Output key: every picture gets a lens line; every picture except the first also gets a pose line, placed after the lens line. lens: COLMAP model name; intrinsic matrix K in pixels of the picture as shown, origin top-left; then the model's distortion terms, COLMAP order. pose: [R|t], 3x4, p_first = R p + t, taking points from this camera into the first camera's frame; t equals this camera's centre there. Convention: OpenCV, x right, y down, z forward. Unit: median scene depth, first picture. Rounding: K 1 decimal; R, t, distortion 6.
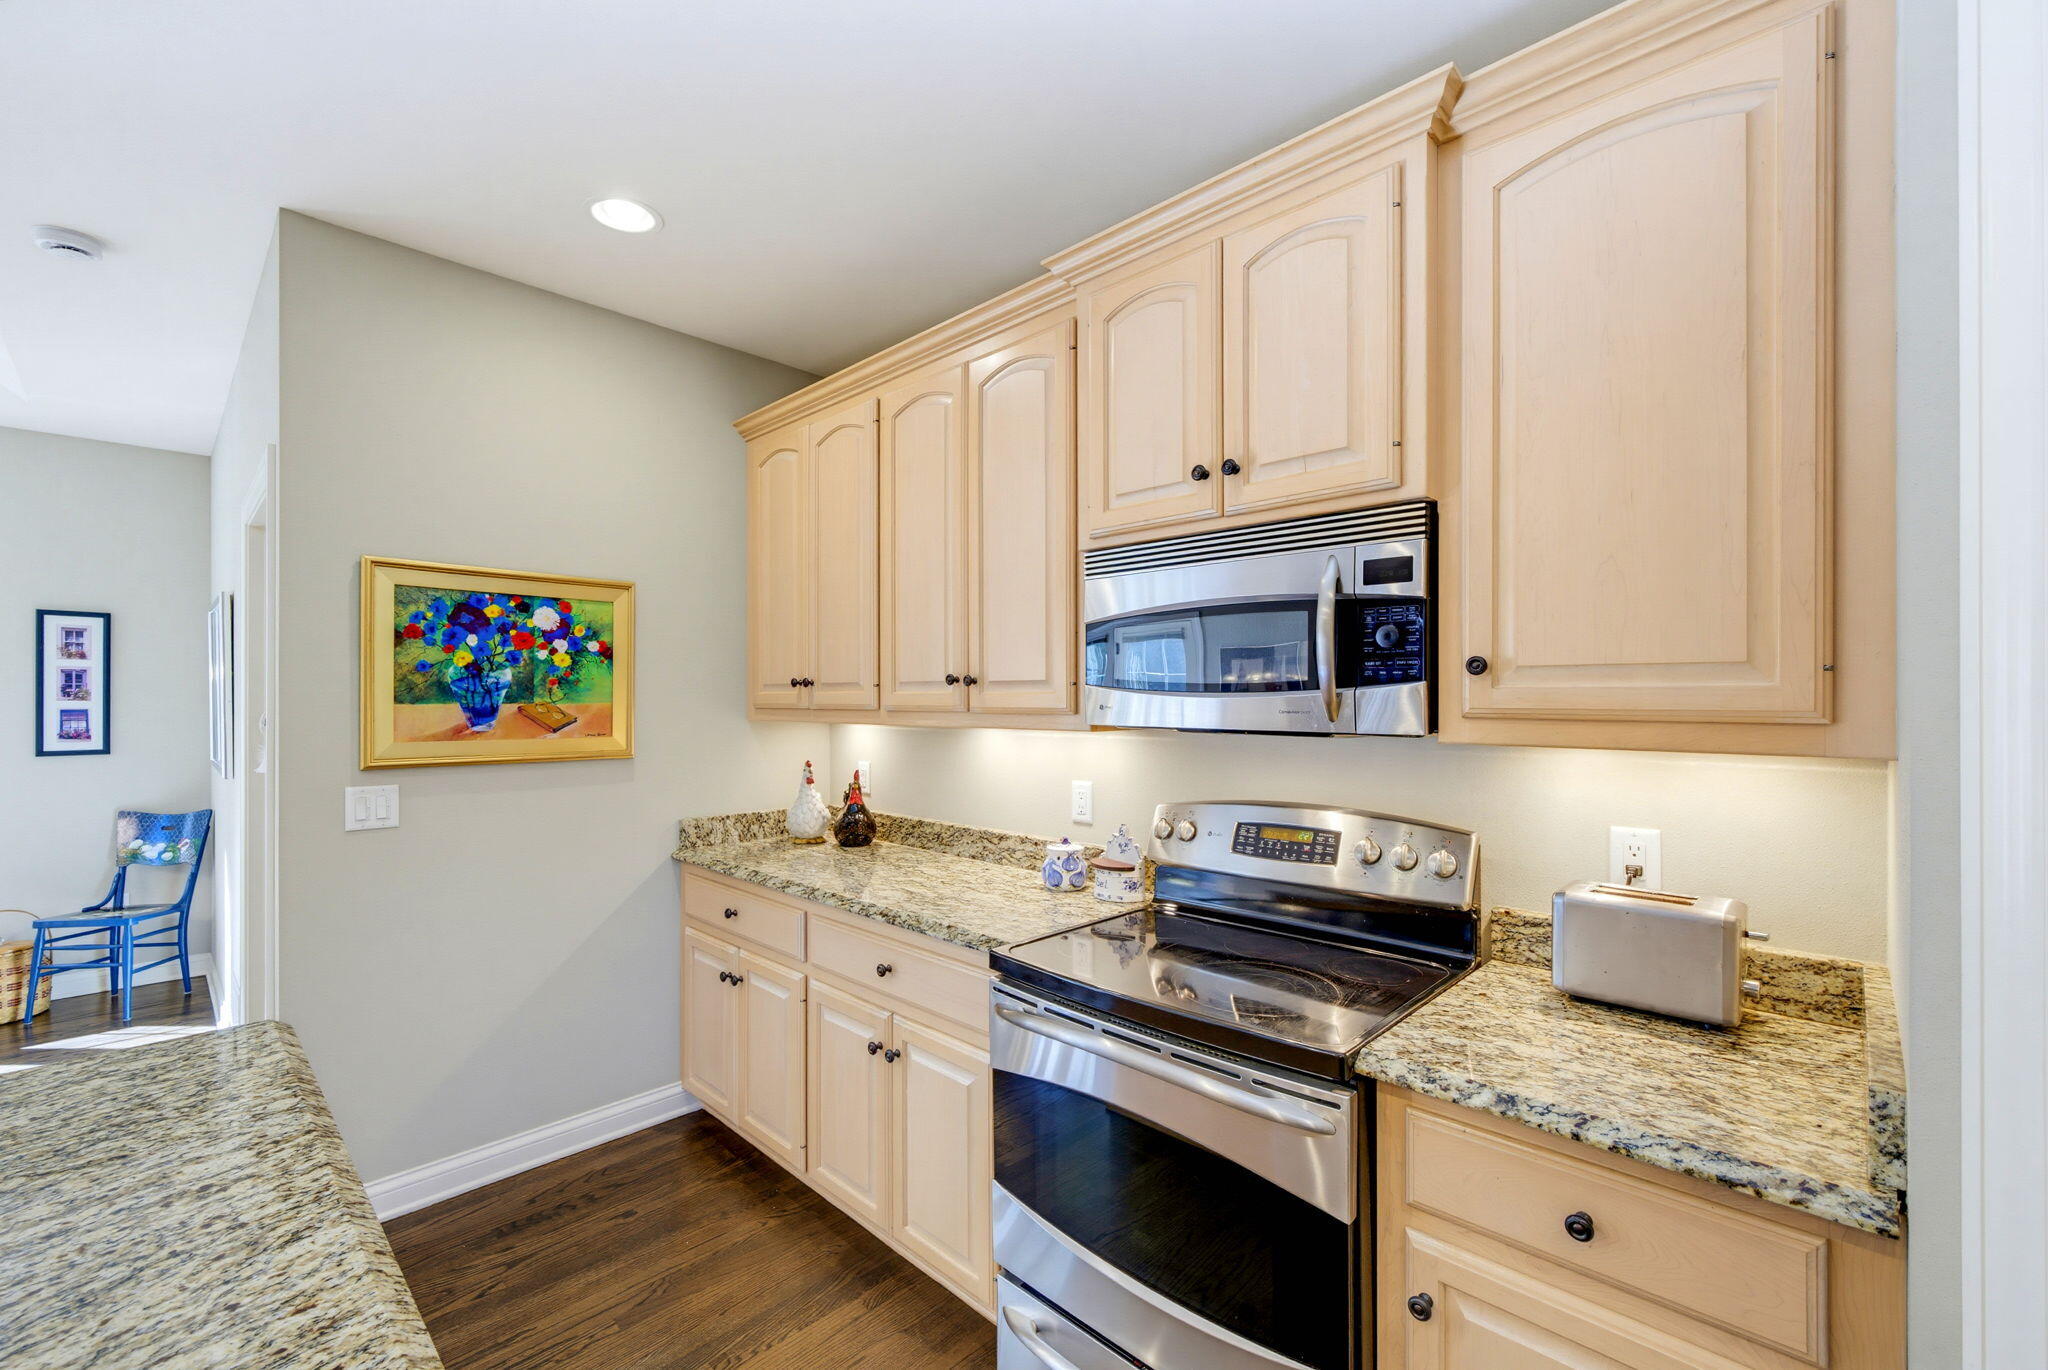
lens RADIAL K [[859.2, 0, 1004.3], [0, 859.2, 694.1], [0, 0, 1]] dist [0.000160, 0.000037]
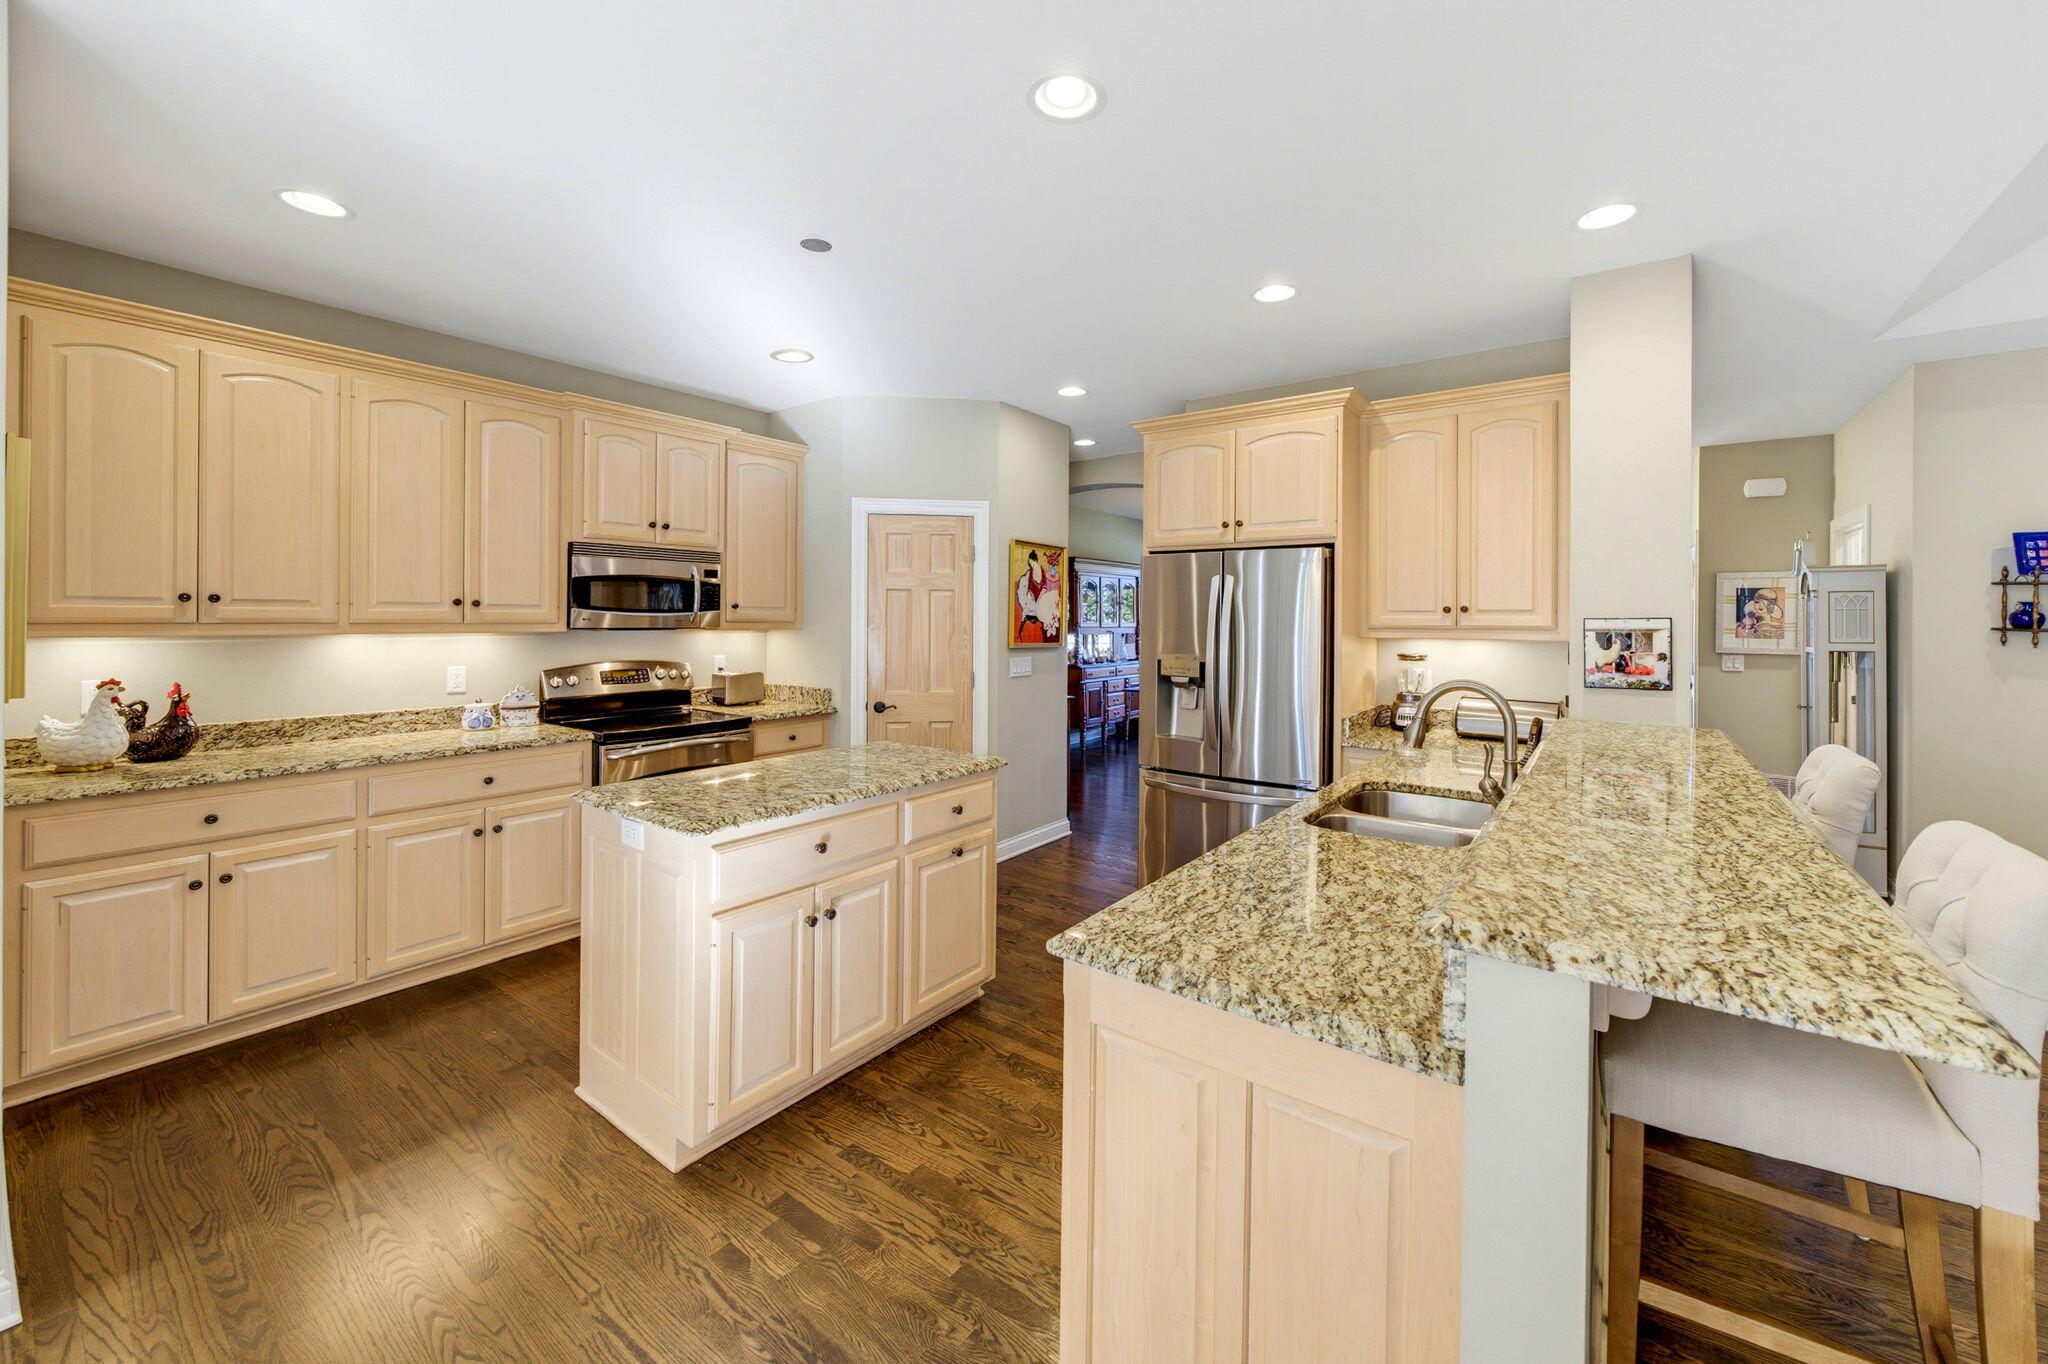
lens RADIAL K [[790.3, 0, 1046.8], [0, 790.3, 615.3], [0, 0, 1]] dist [-0.005968, -0.000076]
pose [[-0.155689, 0.002261, 0.987804, -1.910818], [-0.010986, 0.999932, -0.004020, 0.000540], [-0.987745, -0.011478, -0.155653, 0.196410]]
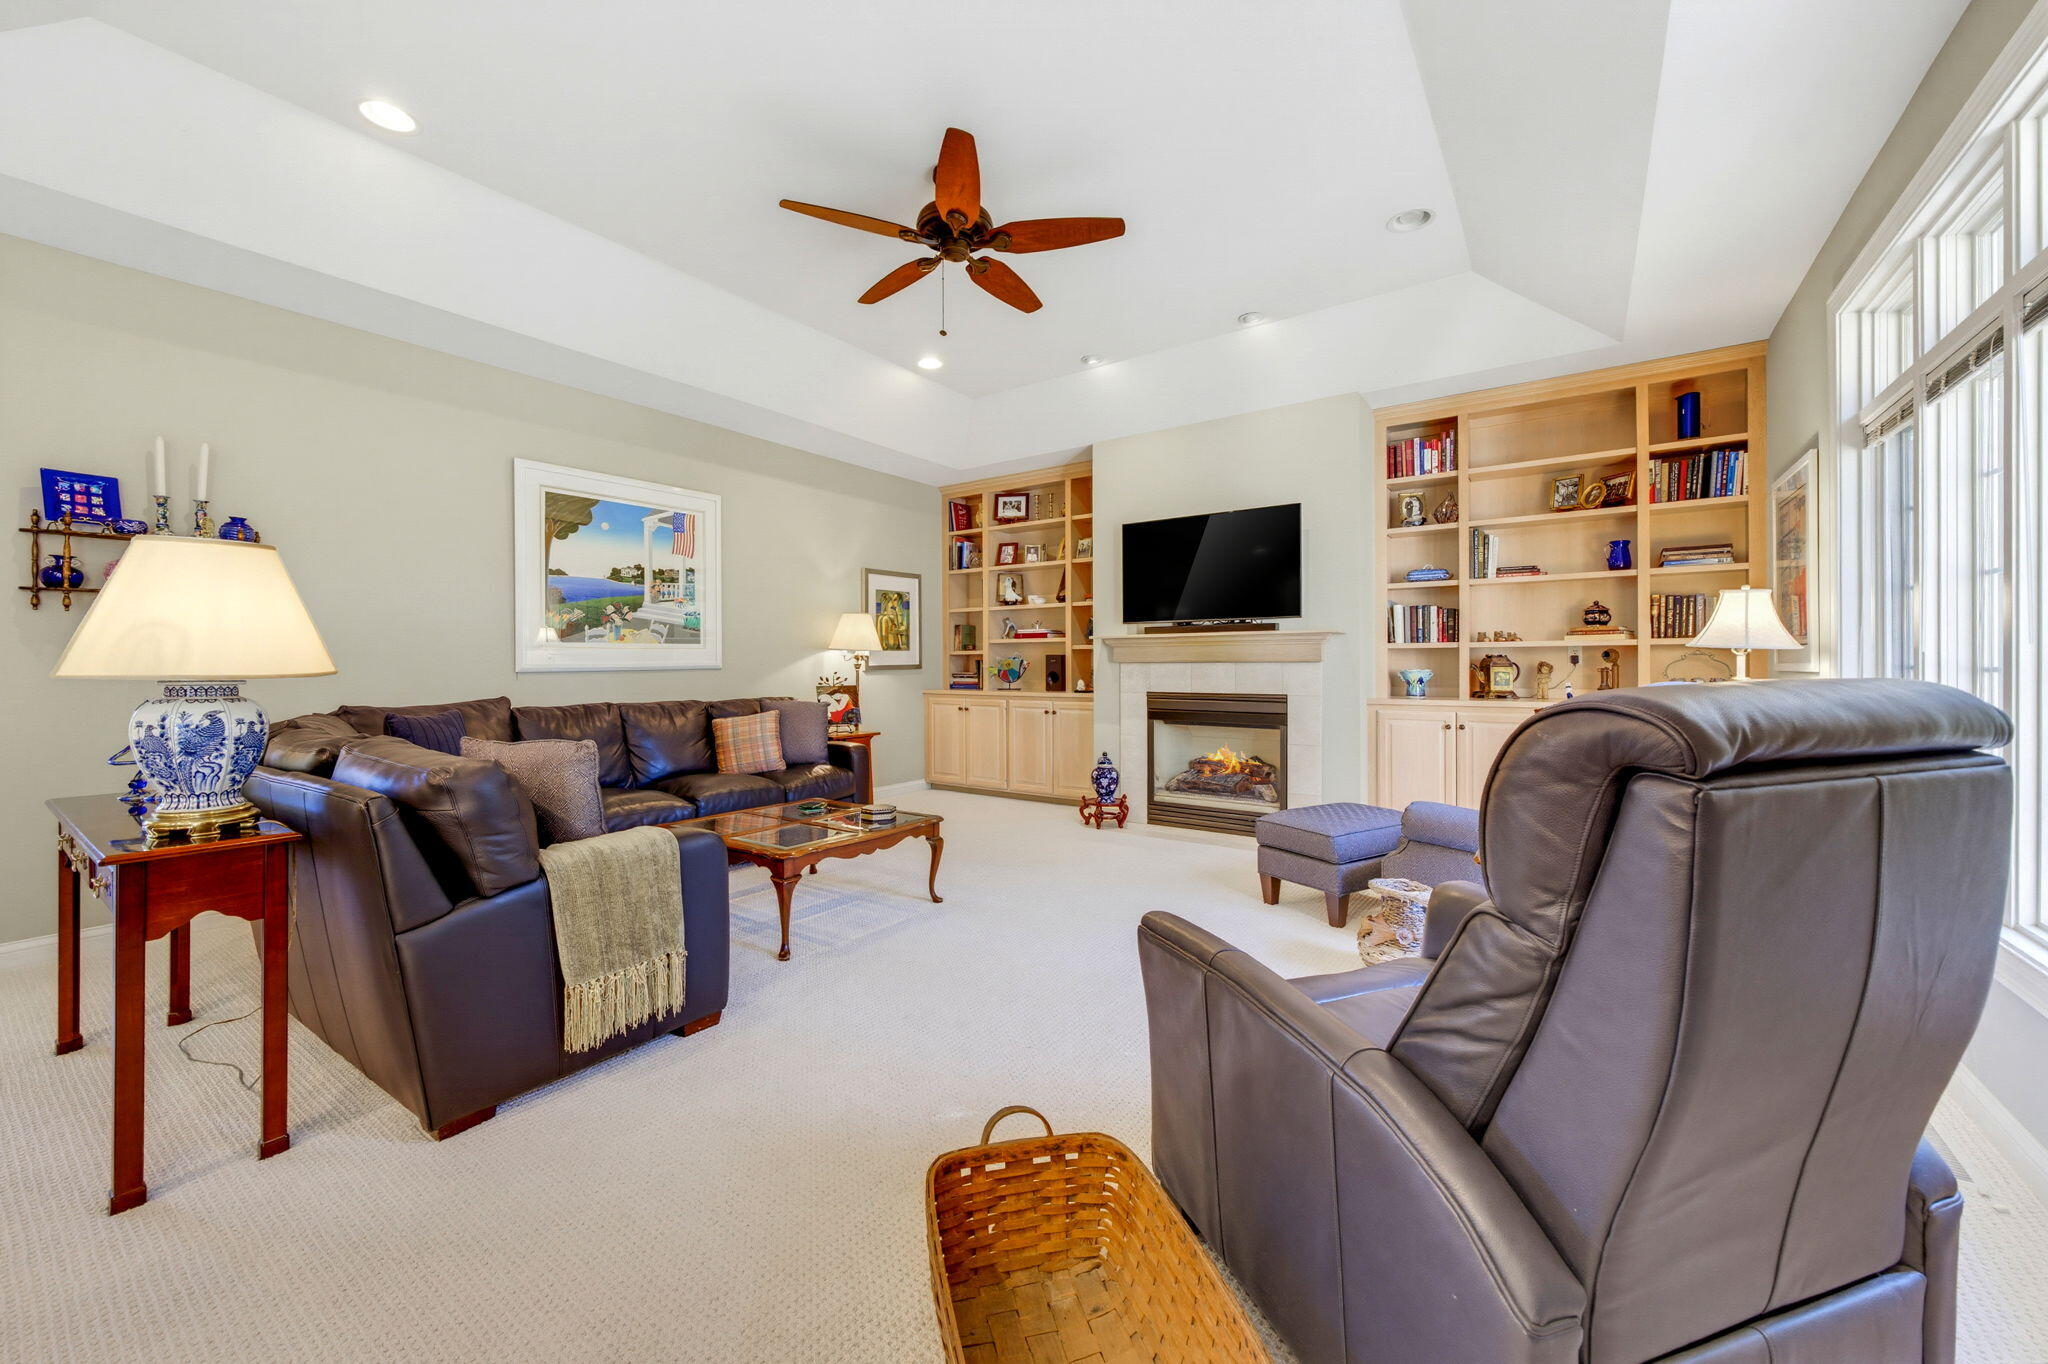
lens RADIAL K [[787.5, 0, 1021.2], [0, 787.5, 662.1], [0, 0, 1]] dist [-0.001234, -0.000183]
pose [[-0.986483, 0.005150, -0.163783, -2.024232], [0.006610, 0.999943, -0.008369, 0.166013], [0.163730, -0.009338, -0.986461, -0.575088]]
